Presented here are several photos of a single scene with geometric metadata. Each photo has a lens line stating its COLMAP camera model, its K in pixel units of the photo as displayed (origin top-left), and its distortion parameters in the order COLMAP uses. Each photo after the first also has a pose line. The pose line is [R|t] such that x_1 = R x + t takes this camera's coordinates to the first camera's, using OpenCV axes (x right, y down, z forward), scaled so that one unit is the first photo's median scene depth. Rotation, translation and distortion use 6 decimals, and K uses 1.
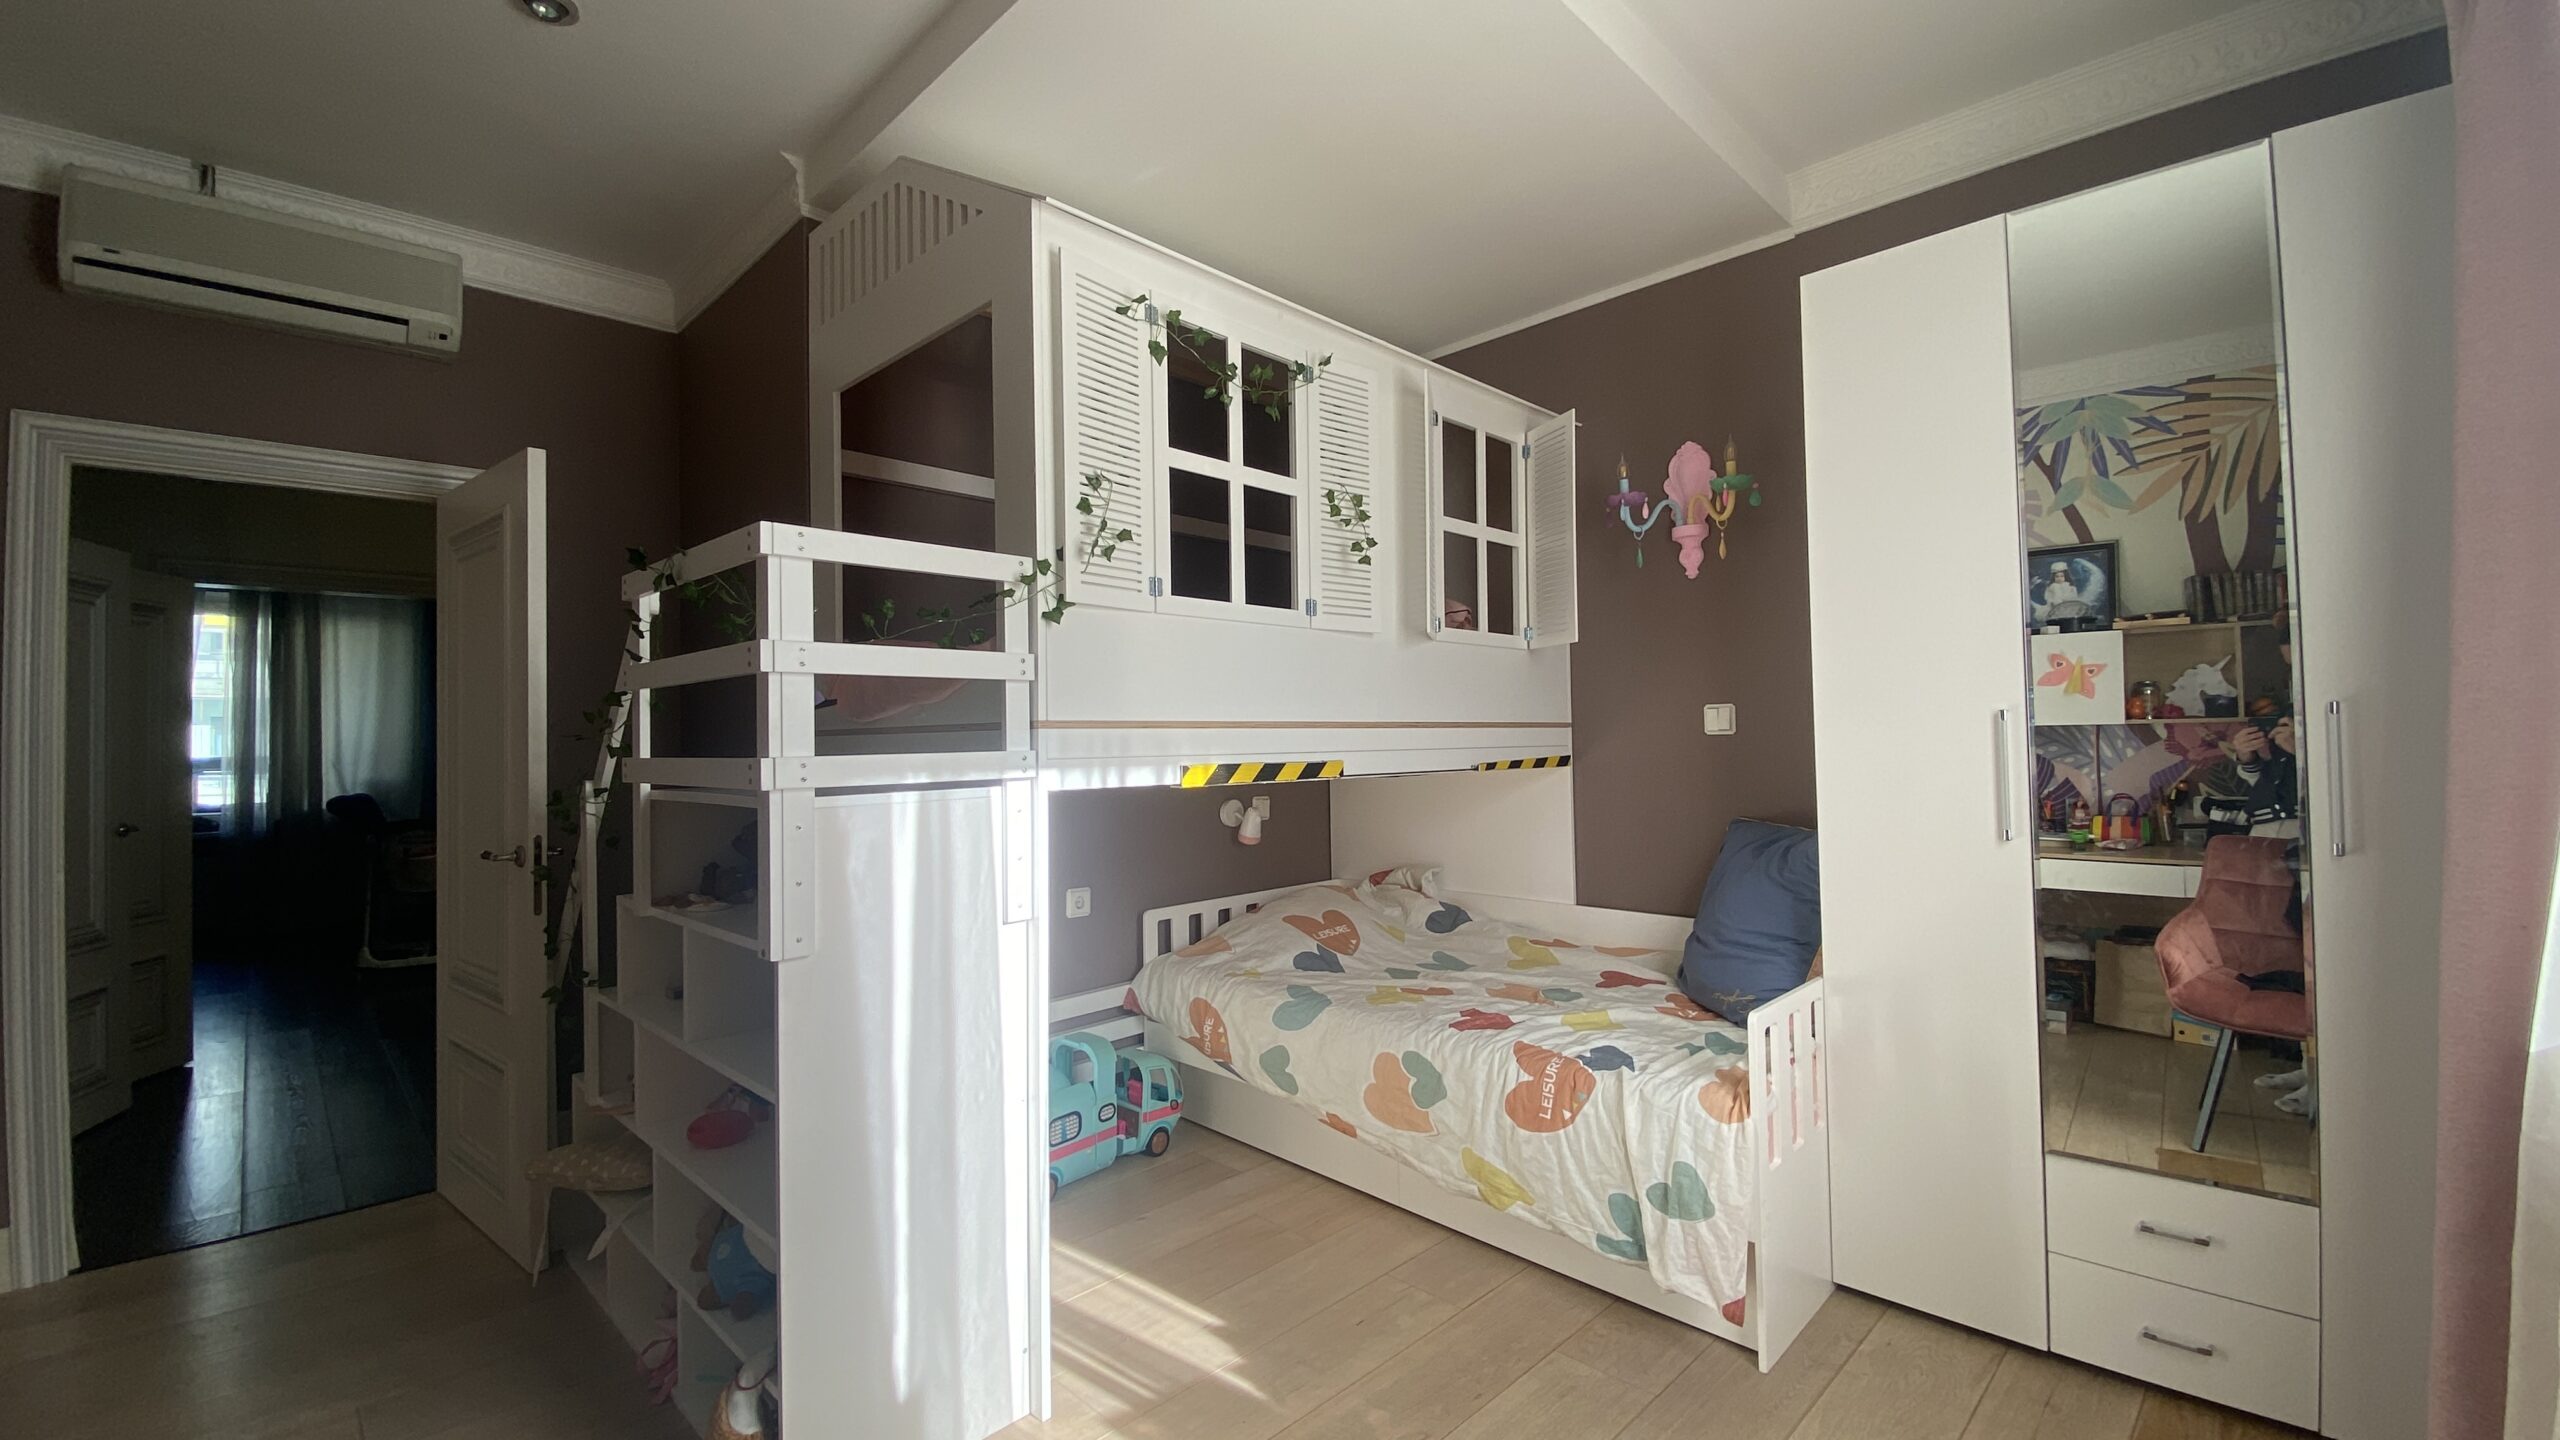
lens RADIAL K [[1040.8, 0, 1294.0], [0, 1040.8, 712.3], [0, 0, 1]] dist [0.008033, -0.015823]
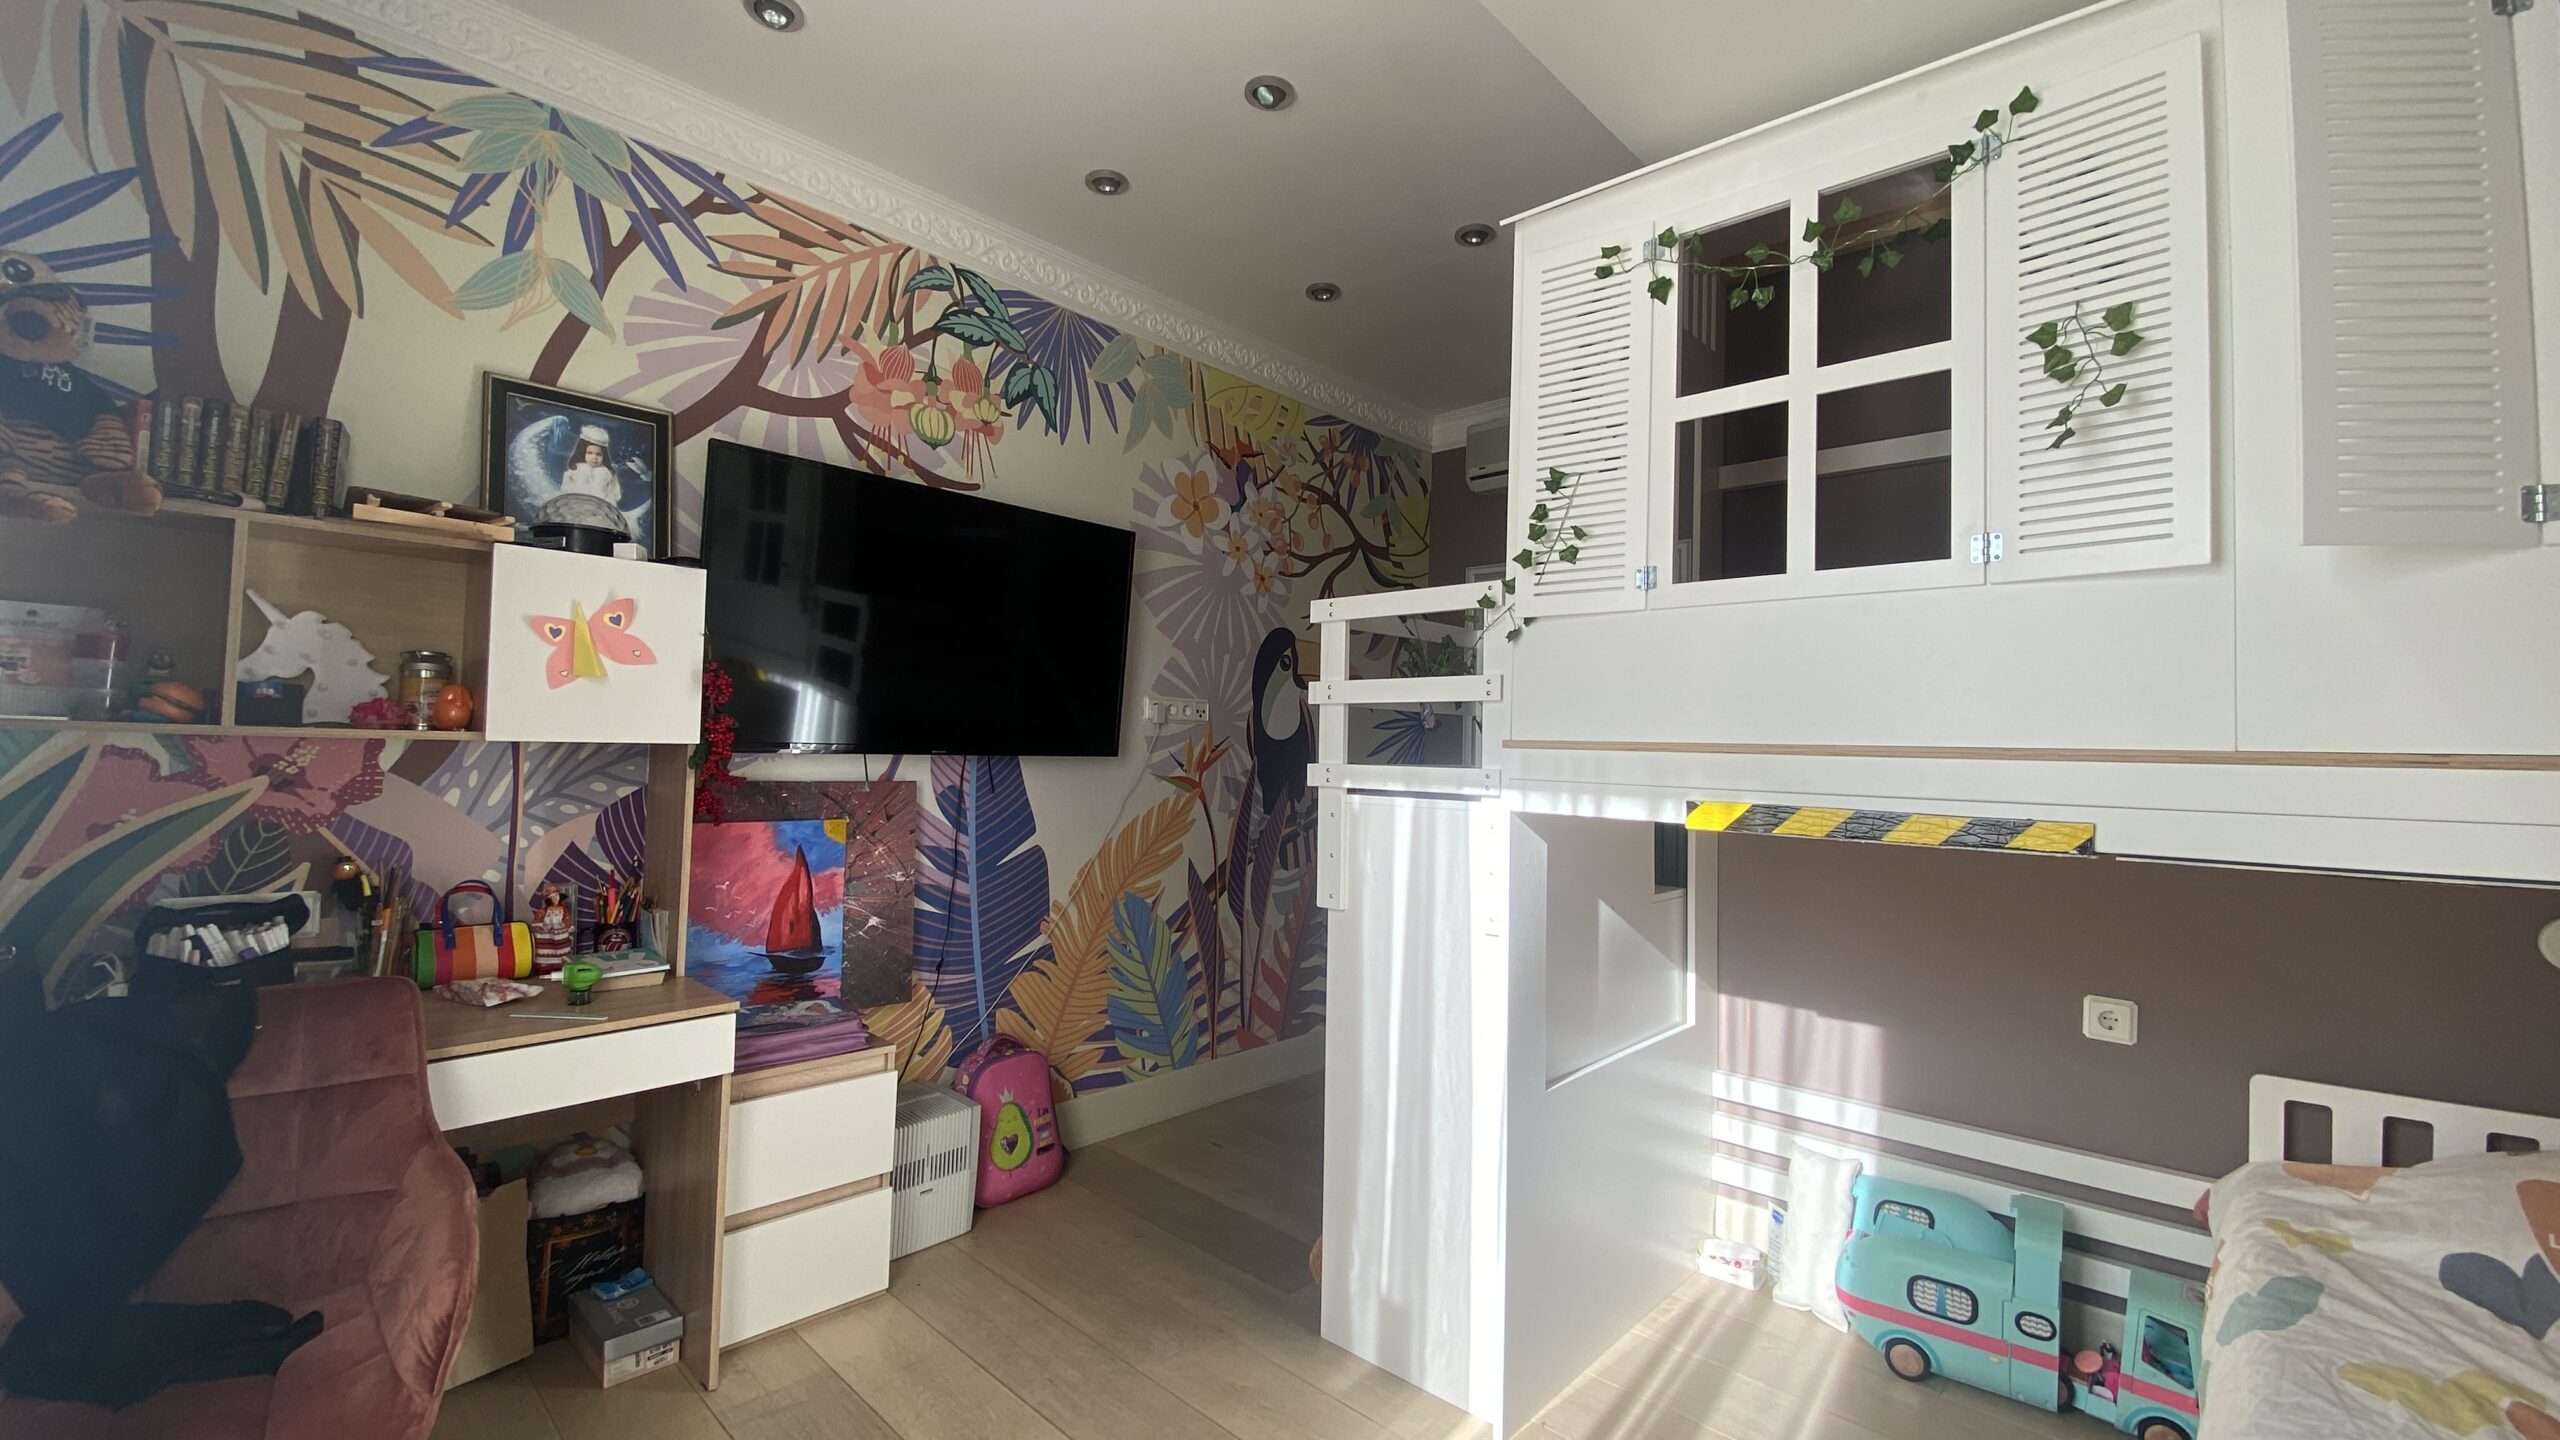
lens RADIAL K [[1000.6, 0, 1270.5], [0, 1000.6, 714.9], [0, 0, 1]] dist [-0.008489, -0.000592]
pose [[0.008038, -0.020288, -0.999762, 0.636783], [-0.001762, 0.999792, -0.020302, 0.003327], [0.999966, 0.001925, 0.008001, 0.683294]]
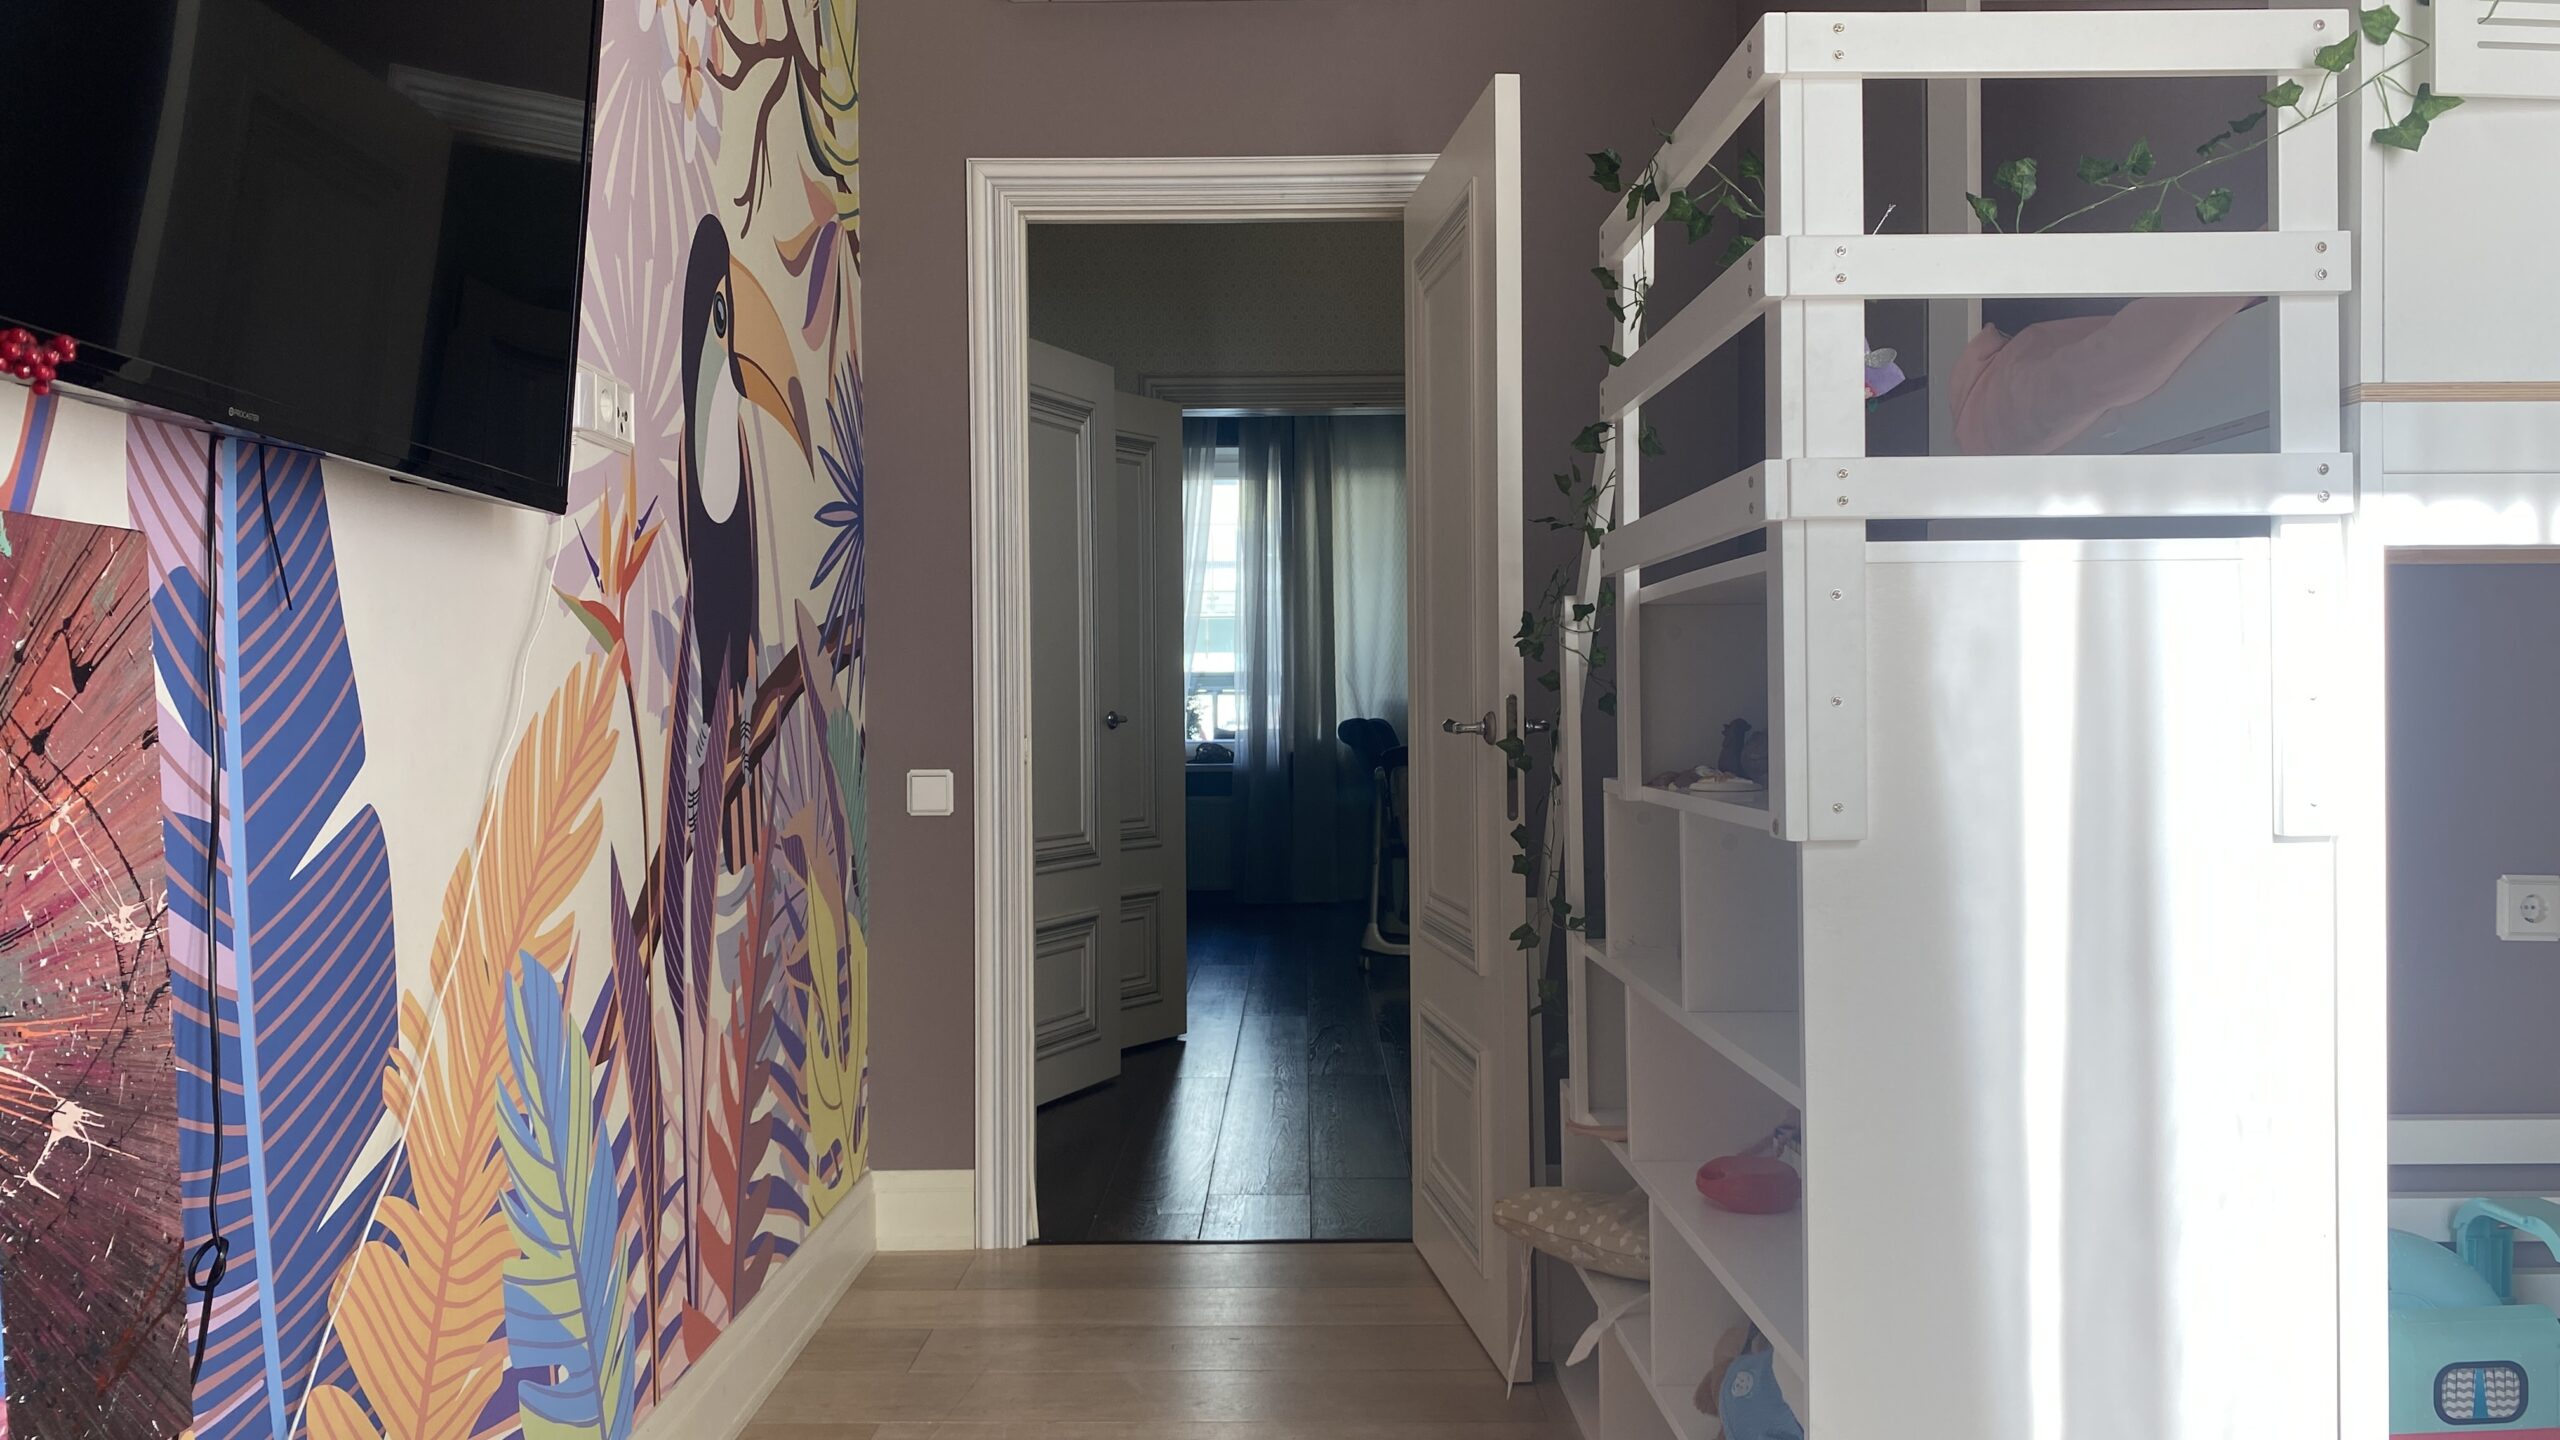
lens RADIAL K [[1947.2, 0, 1262.4], [0, 1947.2, 729.5], [0, 0, 1]] dist [0.040335, -0.045828]
pose [[0.688615, 0.017763, -0.724910, 0.034345], [0.012016, 0.999283, 0.035901, 0.106005], [0.725028, -0.033433, 0.687908, 0.078165]]
